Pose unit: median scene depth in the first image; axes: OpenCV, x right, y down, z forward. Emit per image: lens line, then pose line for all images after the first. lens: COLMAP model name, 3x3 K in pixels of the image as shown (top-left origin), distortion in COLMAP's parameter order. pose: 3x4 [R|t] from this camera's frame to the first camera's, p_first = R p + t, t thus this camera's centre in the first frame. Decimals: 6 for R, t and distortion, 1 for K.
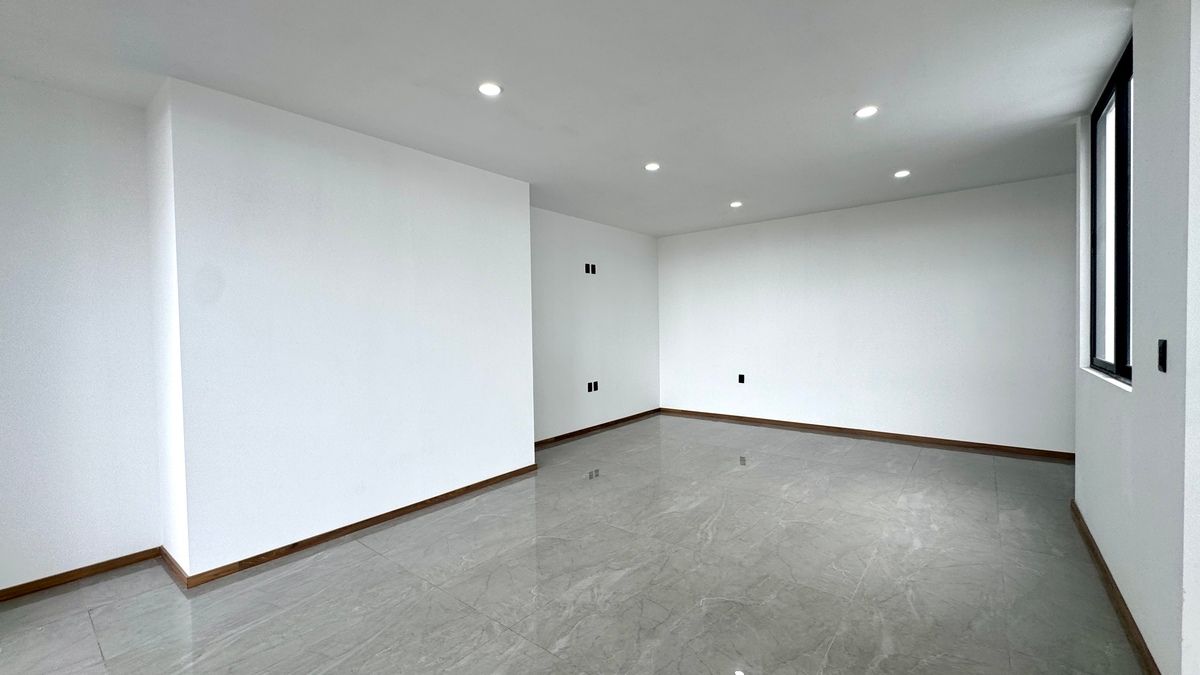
lens RADIAL K [[476.0, 0, 600.0], [0, 476.0, 337.5], [0, 0, 1]] dist [-0.001626, -0.000169]
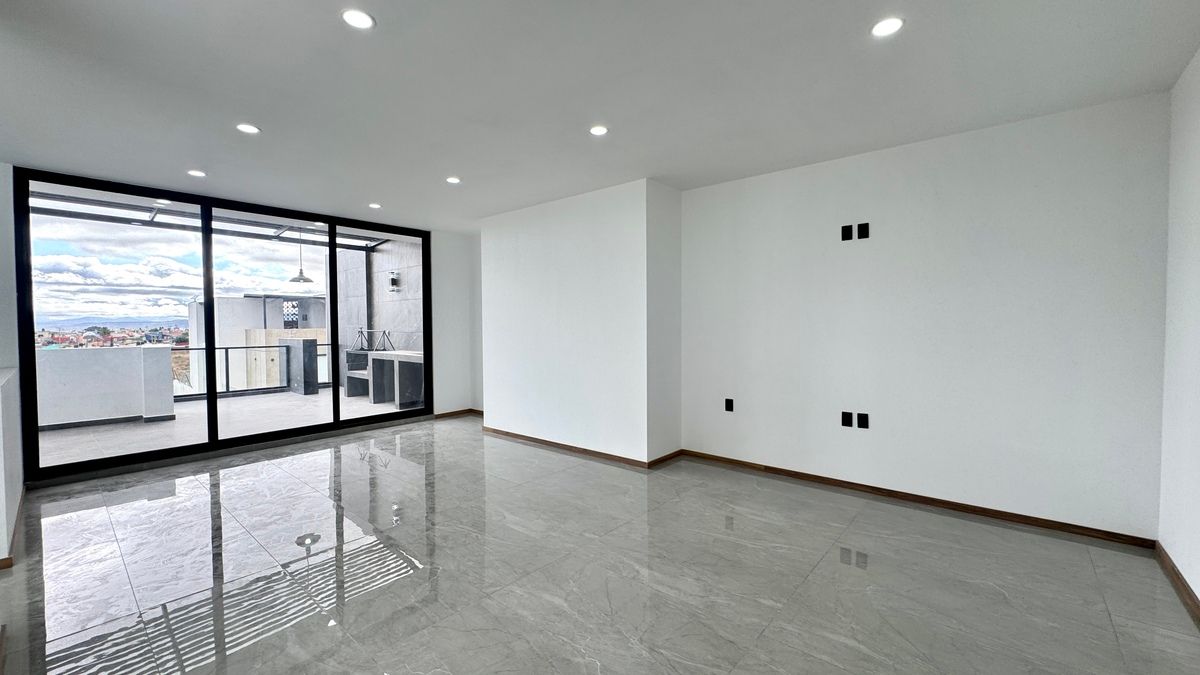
lens RADIAL K [[476.0, 0, 600.0], [0, 476.0, 337.5], [0, 0, 1]] dist [-0.001626, -0.000169]
pose [[-0.035522, 0.045388, -0.998338, 0.863715], [-0.017745, 0.998782, 0.046039, -0.039273], [0.999211, 0.019351, -0.034673, 0.953990]]
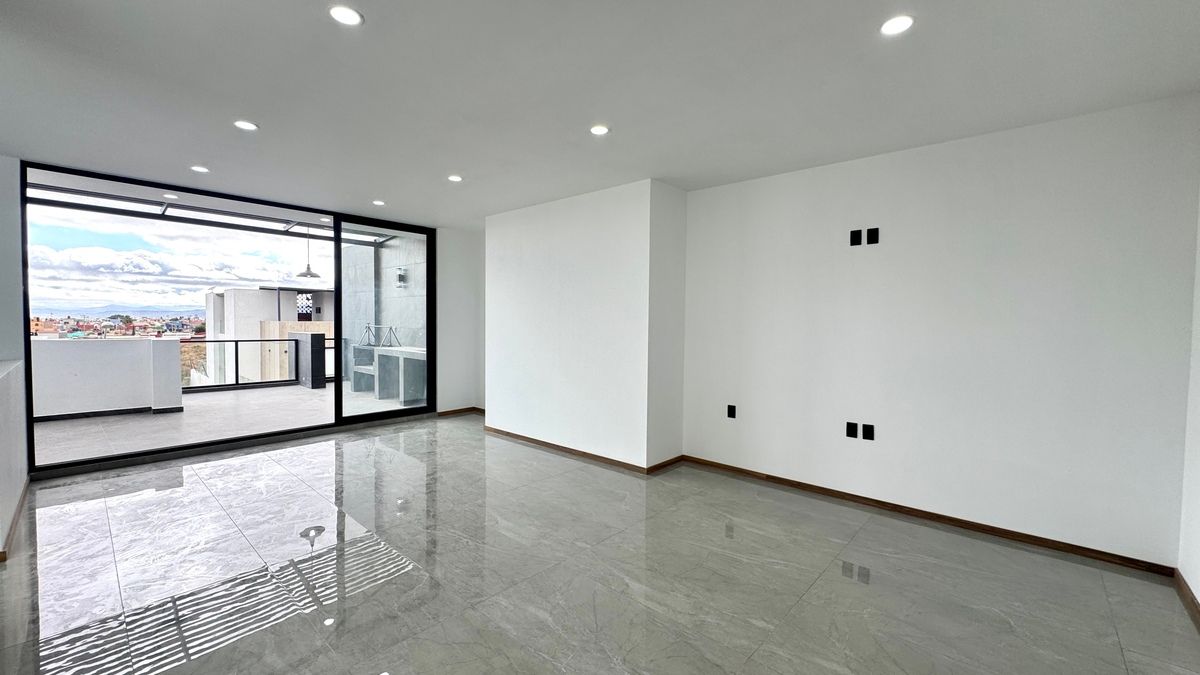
lens RADIAL K [[476.0, 0, 600.0], [0, 476.0, 337.5], [0, 0, 1]] dist [-0.001626, -0.000169]
pose [[-0.059966, 0.050936, -0.996900, 0.846007], [-0.034959, 0.997977, 0.053093, -0.051189], [0.997588, 0.038034, -0.058064, 0.975246]]
